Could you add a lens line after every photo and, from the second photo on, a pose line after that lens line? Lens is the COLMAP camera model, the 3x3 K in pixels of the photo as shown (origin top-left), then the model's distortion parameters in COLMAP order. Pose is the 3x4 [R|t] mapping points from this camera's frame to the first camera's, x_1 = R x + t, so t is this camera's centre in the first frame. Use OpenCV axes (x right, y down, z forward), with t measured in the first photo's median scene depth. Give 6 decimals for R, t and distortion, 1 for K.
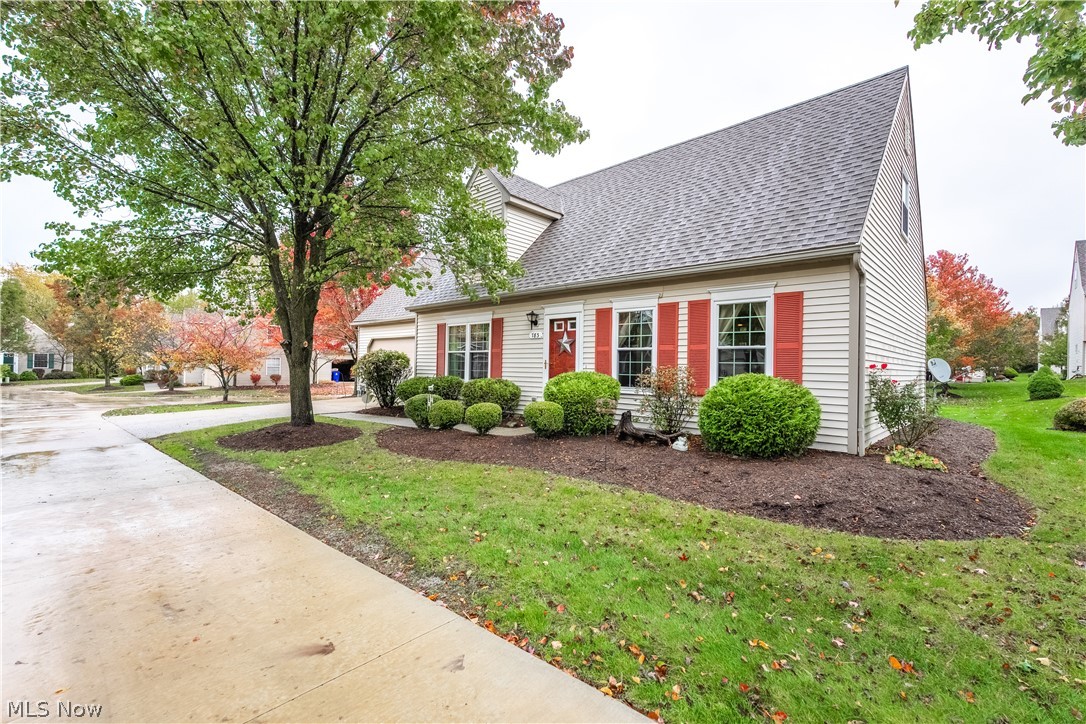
lens RADIAL K [[480.9, 0, 547.5], [0, 480.9, 363.3], [0, 0, 1]] dist [-0.005886, 0.000330]
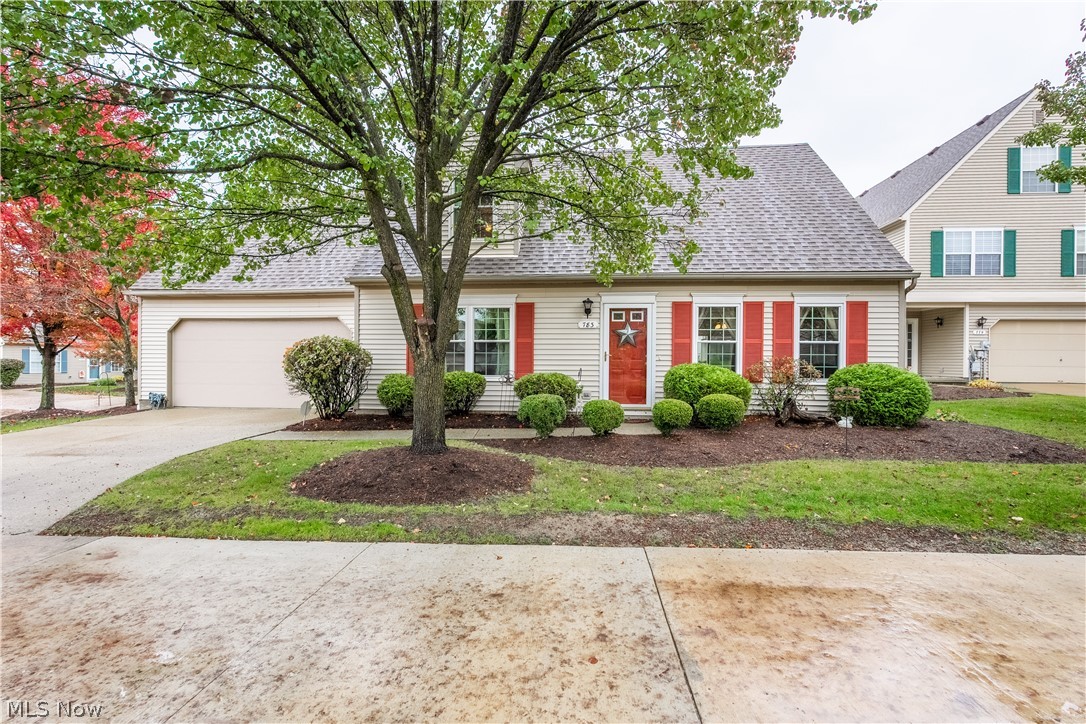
lens RADIAL K [[480.9, 0, 547.5], [0, 480.9, 363.3], [0, 0, 1]] dist [-0.005886, 0.000330]
pose [[0.783446, -0.015289, 0.621272, -0.715246], [0.002013, 0.999755, 0.022065, -0.005536], [-0.621457, -0.016037, 0.783284, 0.355173]]
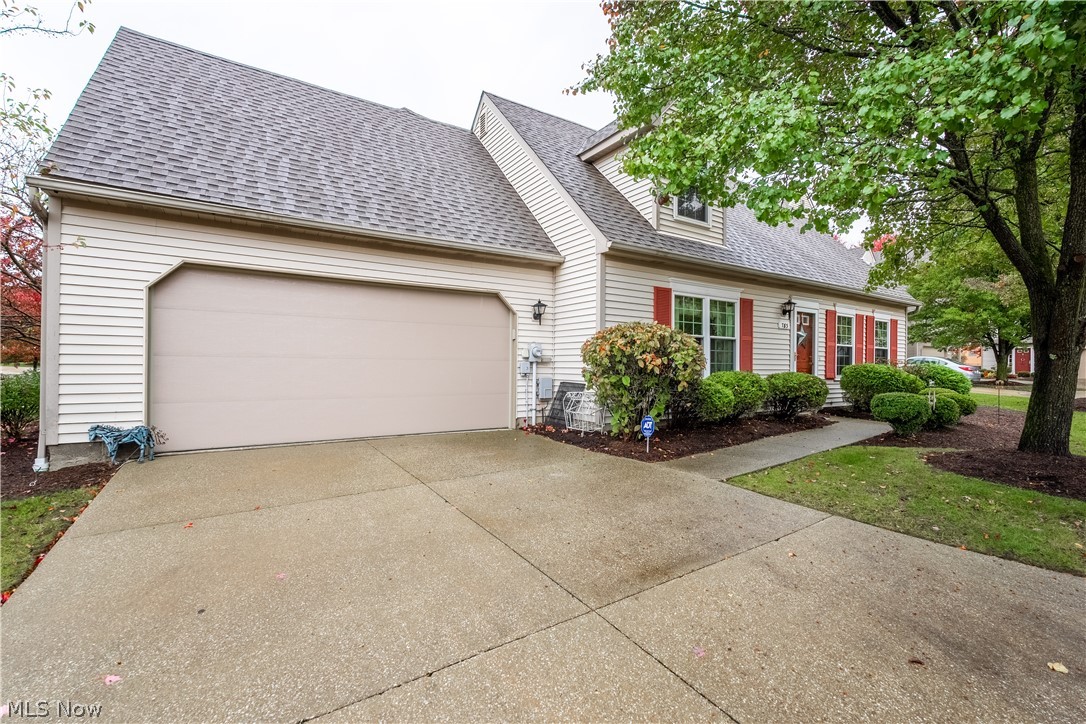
lens RADIAL K [[473.6, 0, 552.5], [0, 473.6, 363.4], [0, 0, 1]] dist [0.000566, 0.000262]
pose [[0.228887, -0.009814, 0.973404, -1.143331], [-0.013659, 0.999818, 0.013292, 0.012293], [-0.973357, -0.016338, 0.228711, 1.340309]]
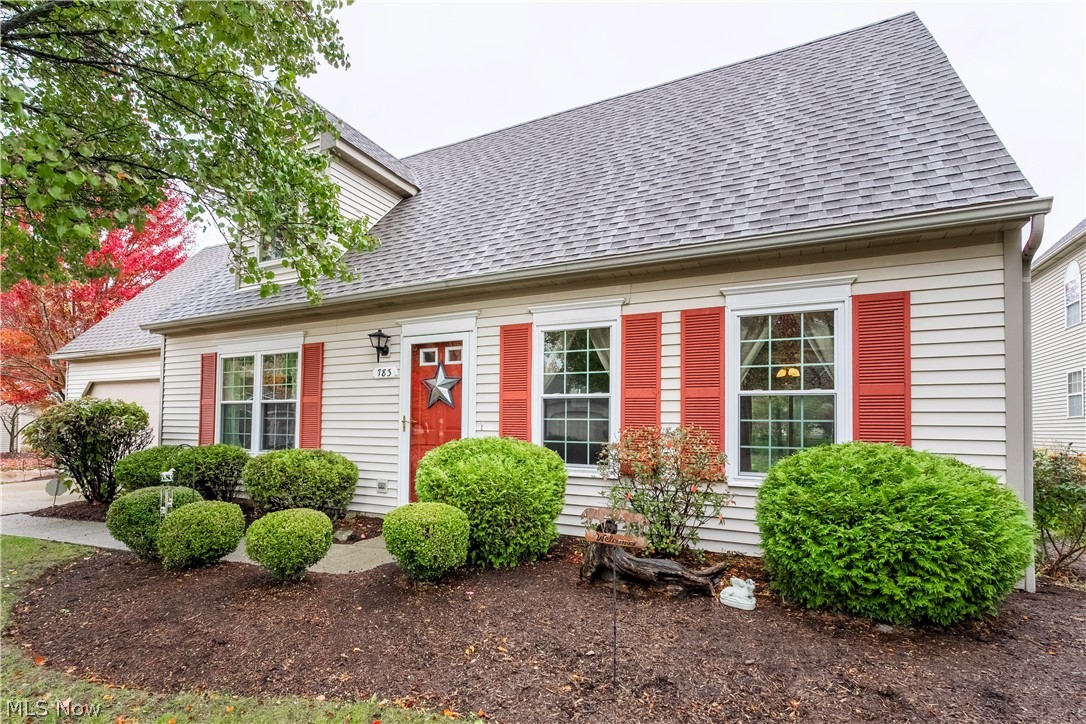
lens RADIAL K [[545.0, 0, 511.7], [0, 545.0, 414.2], [0, 0, 1]] dist [-0.008764, 0.000615]
pose [[0.965360, 0.000122, 0.260921, -0.052476], [0.002689, 0.999942, -0.010416, -0.001898], [-0.260907, 0.010757, 0.965304, 0.366167]]
